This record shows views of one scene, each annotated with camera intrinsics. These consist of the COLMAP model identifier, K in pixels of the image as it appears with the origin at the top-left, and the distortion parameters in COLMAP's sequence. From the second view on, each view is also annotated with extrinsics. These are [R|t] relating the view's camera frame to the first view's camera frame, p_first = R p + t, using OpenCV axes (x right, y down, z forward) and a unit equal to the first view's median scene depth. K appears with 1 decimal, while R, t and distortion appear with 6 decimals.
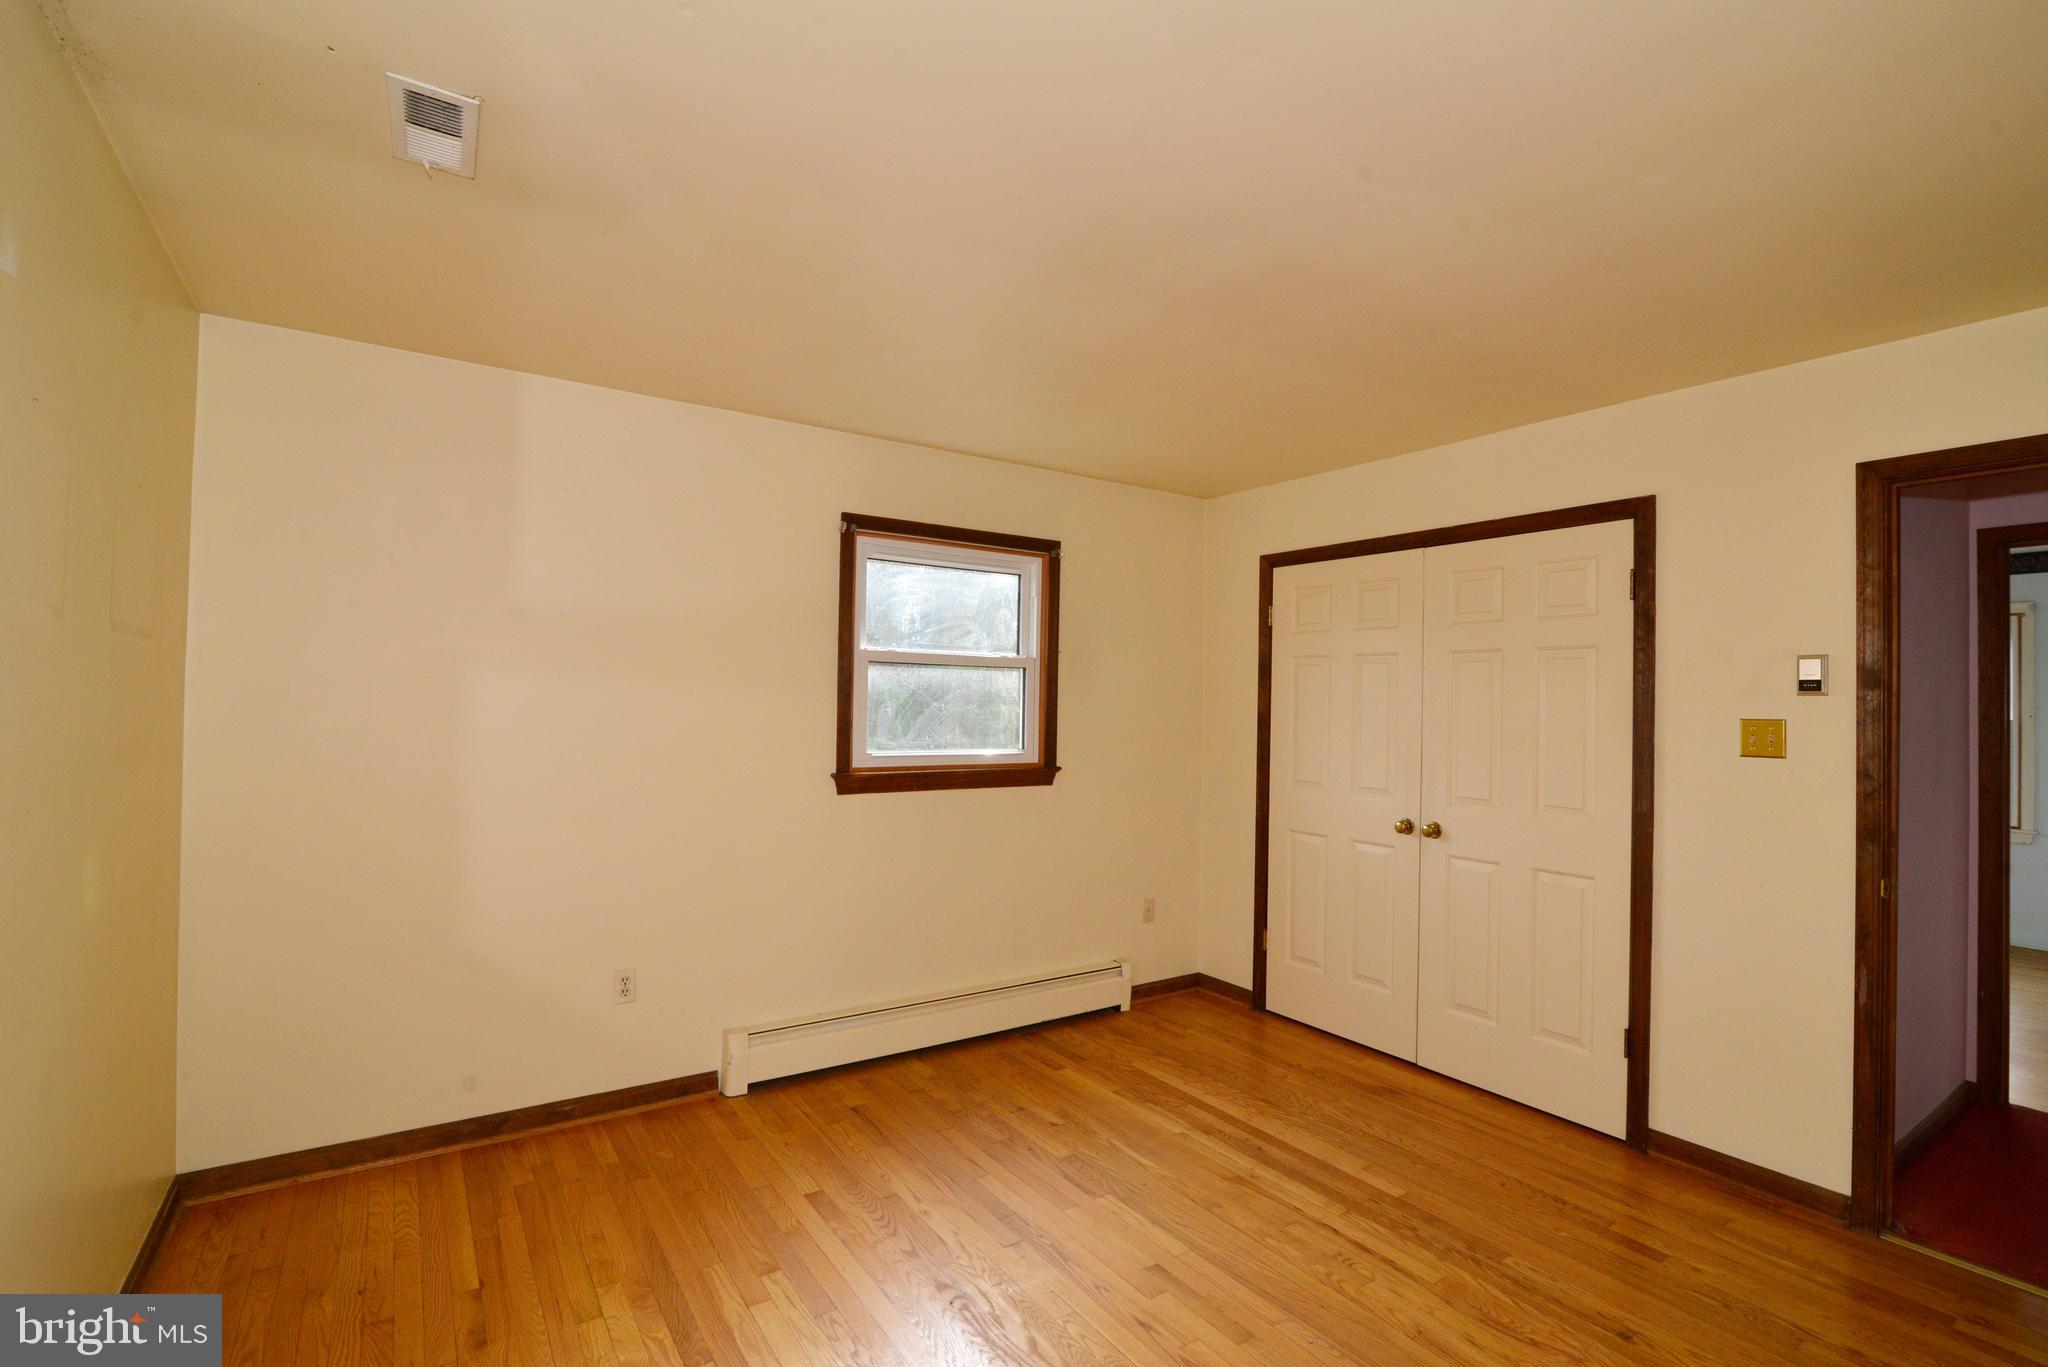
lens RADIAL K [[932.0, 0, 1019.4], [0, 932.0, 693.0], [0, 0, 1]] dist [-0.018871, 0.001270]
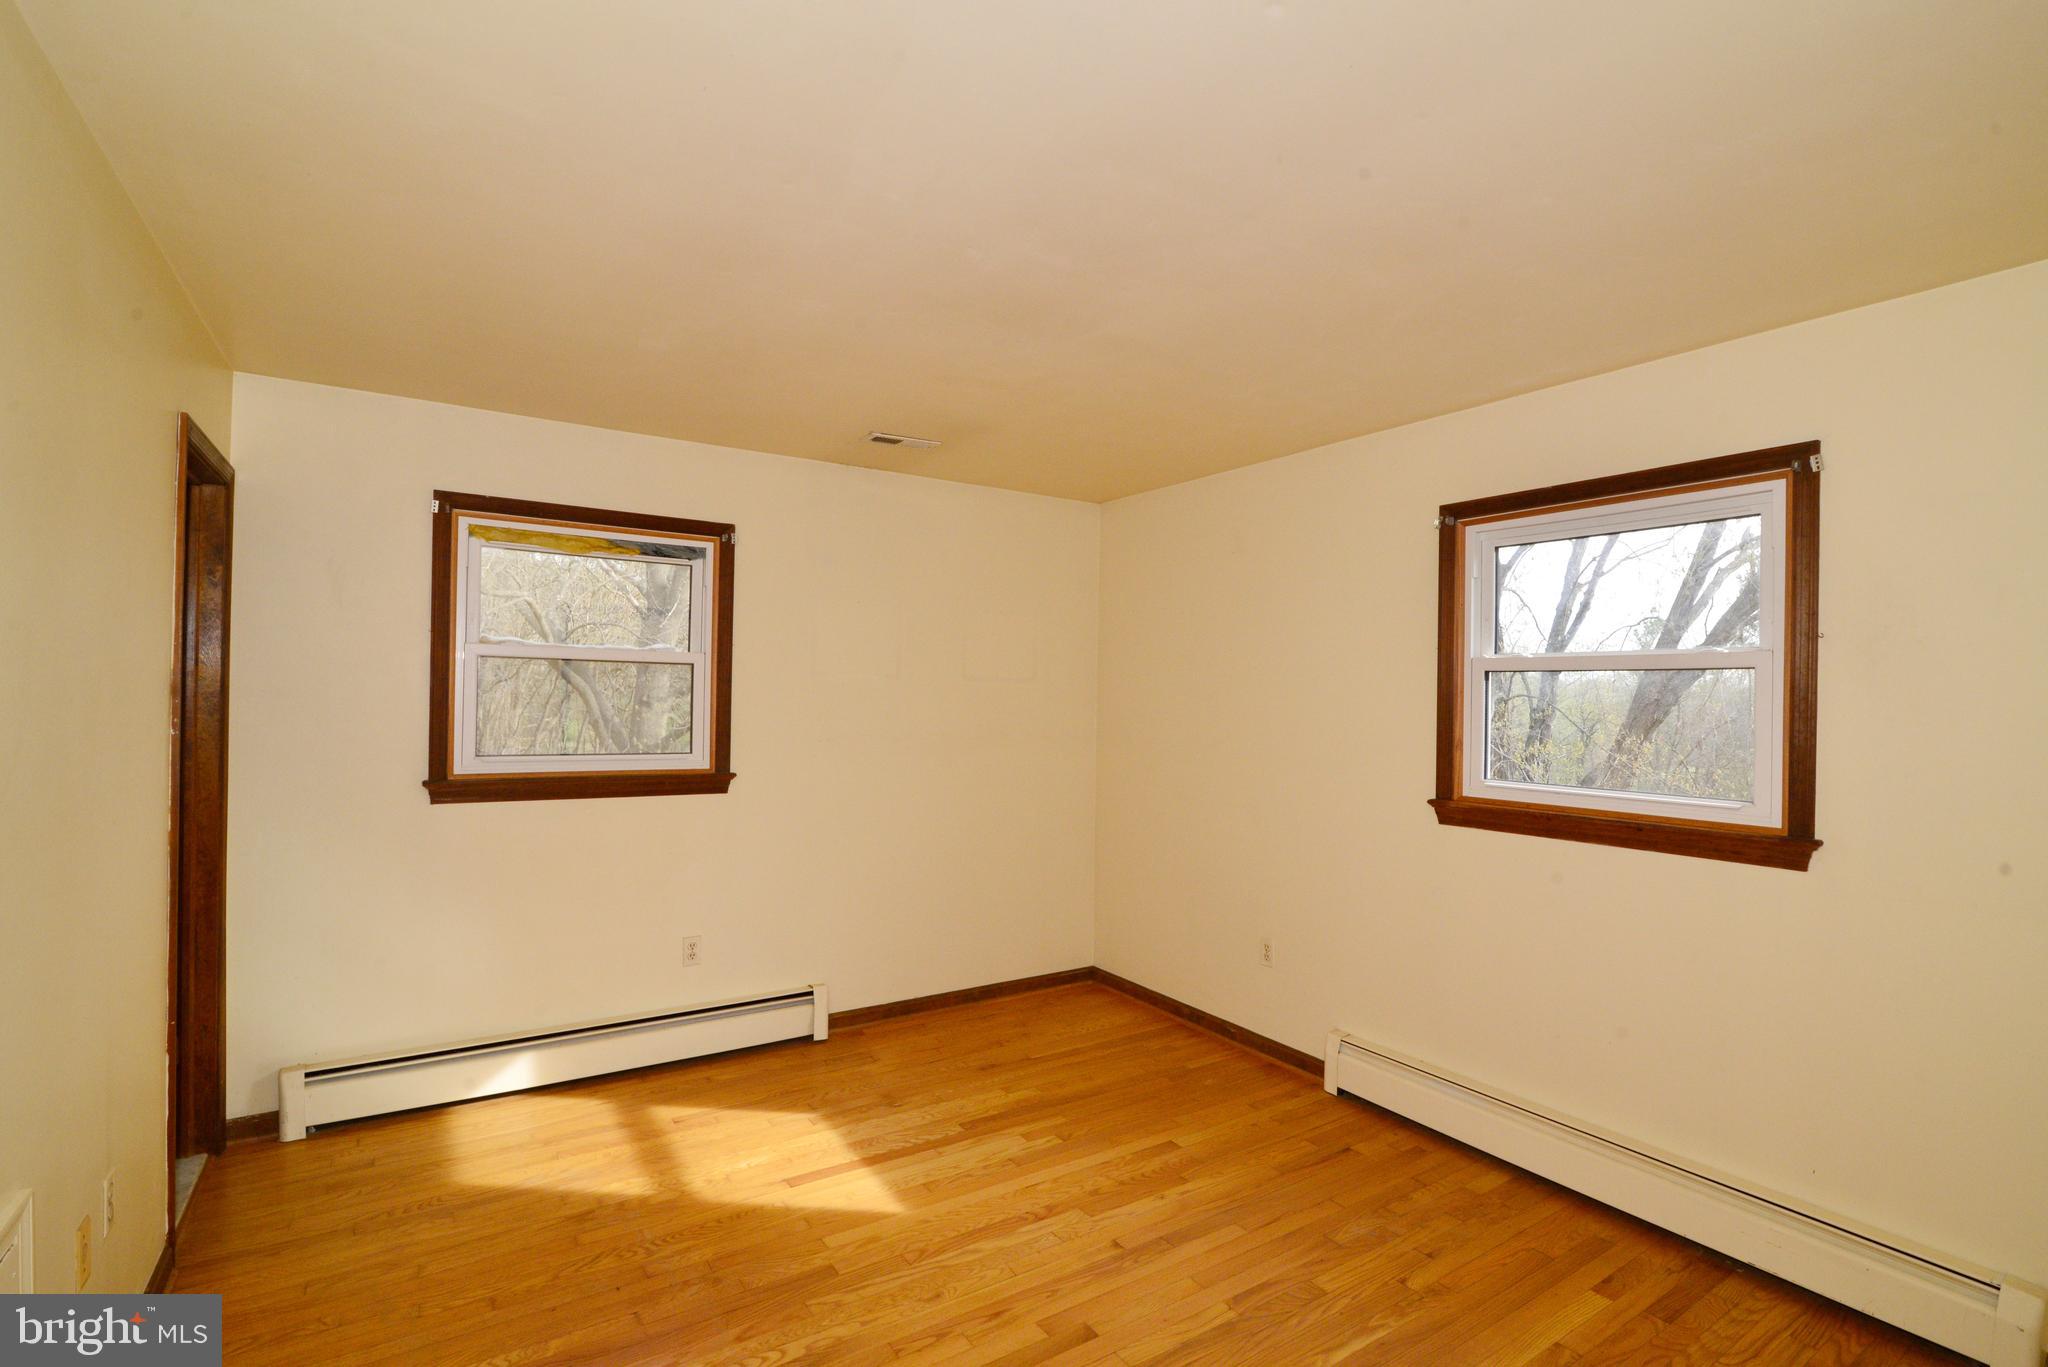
lens RADIAL K [[932.0, 0, 1018.0], [0, 932.0, 688.1], [0, 0, 1]] dist [-0.018871, 0.001270]
pose [[-0.014679, -0.021676, -0.999657, 0.764604], [0.000436, 0.999765, -0.021685, -0.001271], [0.999892, -0.000754, -0.014666, 0.665639]]
